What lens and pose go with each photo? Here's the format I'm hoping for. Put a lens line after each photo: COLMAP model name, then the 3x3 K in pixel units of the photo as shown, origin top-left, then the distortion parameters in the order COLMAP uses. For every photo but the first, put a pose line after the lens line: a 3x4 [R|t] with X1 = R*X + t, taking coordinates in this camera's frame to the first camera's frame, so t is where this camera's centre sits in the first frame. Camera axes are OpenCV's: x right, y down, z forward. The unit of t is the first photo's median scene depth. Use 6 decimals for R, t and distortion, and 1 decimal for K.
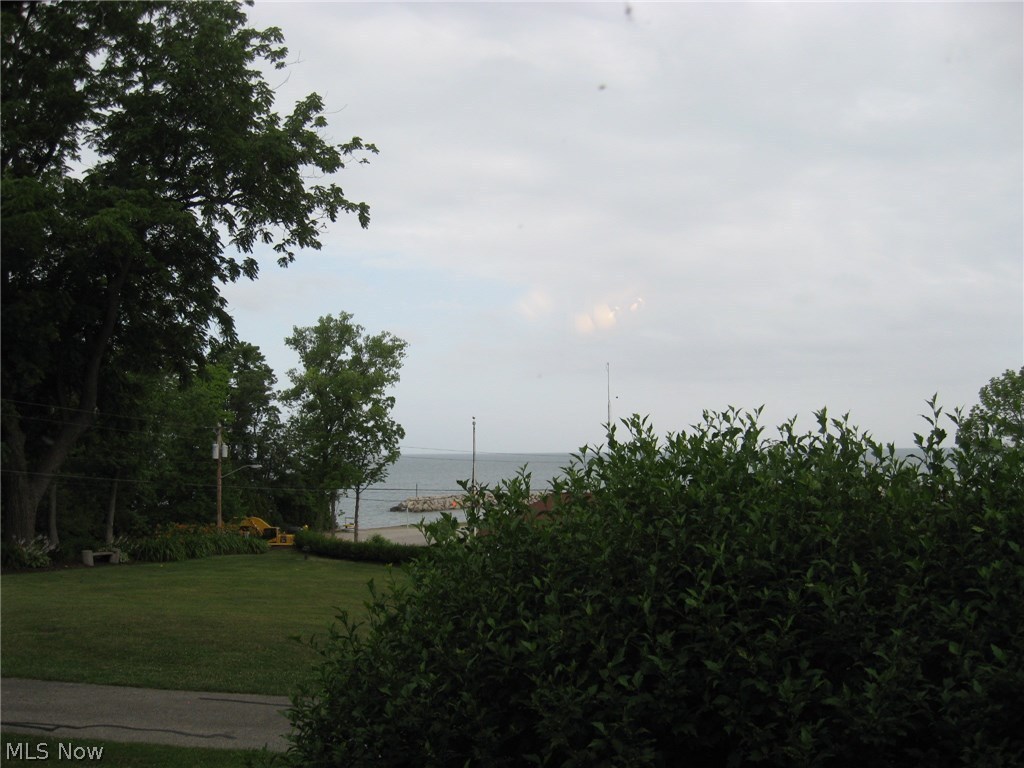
lens RADIAL K [[1063.5, 0, 513.6], [0, 1063.5, 381.4], [0, 0, 1]] dist [-0.124823, 0.000000]
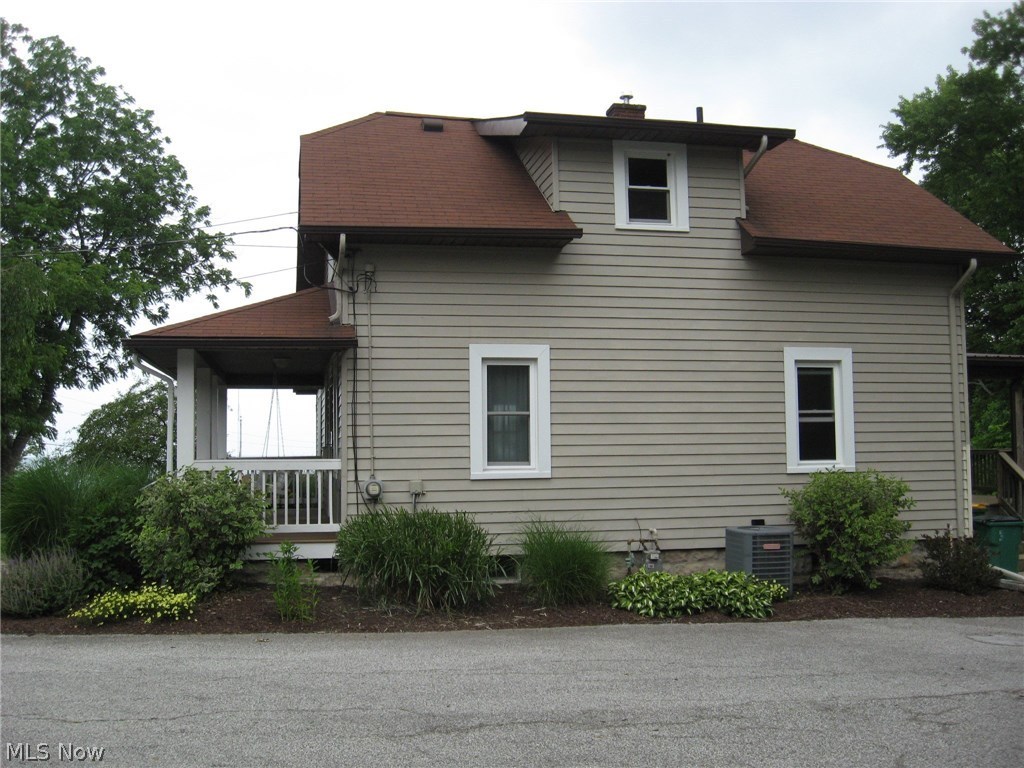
lens RADIAL K [[1063.5, 0, 512.2], [0, 1063.5, 388.3], [0, 0, 1]] dist [-0.124823, 0.000000]
pose [[0.892649, 0.025991, 0.450002, -0.451631], [-0.027728, 0.999612, -0.002734, -0.012499], [-0.449898, -0.010037, 0.893023, -0.556108]]
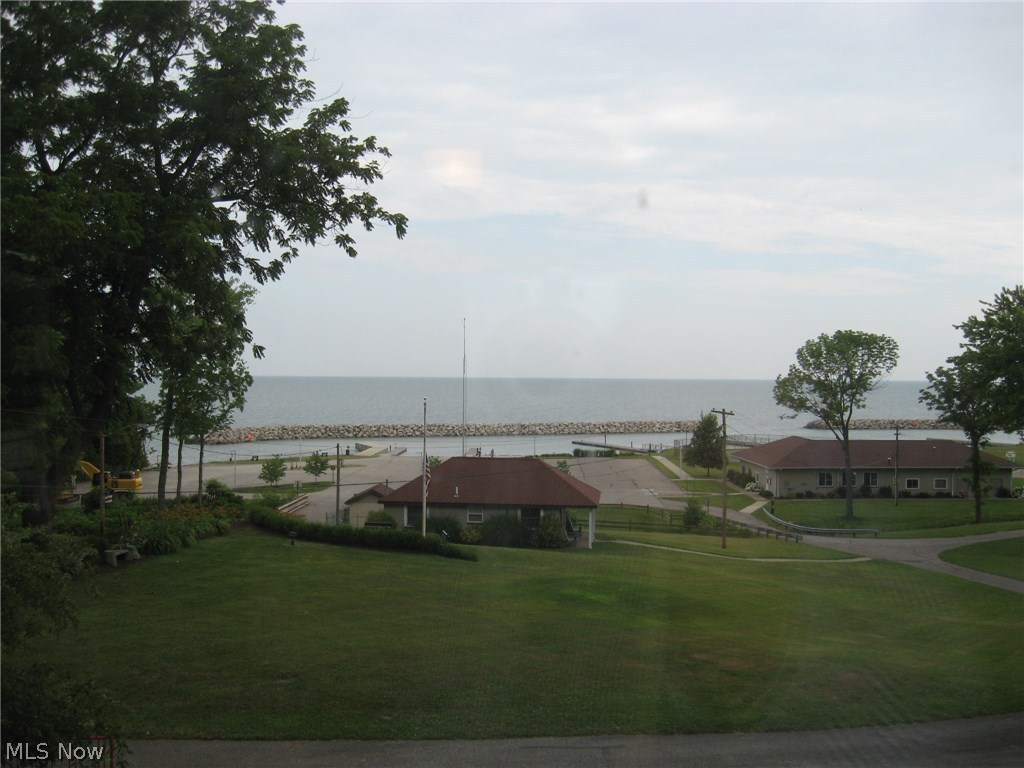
lens RADIAL K [[1063.5, 0, 507.2], [0, 1063.5, 385.2], [0, 0, 1]] dist [-0.124823, 0.000000]
pose [[0.976567, 0.015262, 0.214673, -0.234193], [-0.031373, 0.996923, 0.071842, -0.072300], [-0.212915, -0.076893, 0.974040, -0.037996]]
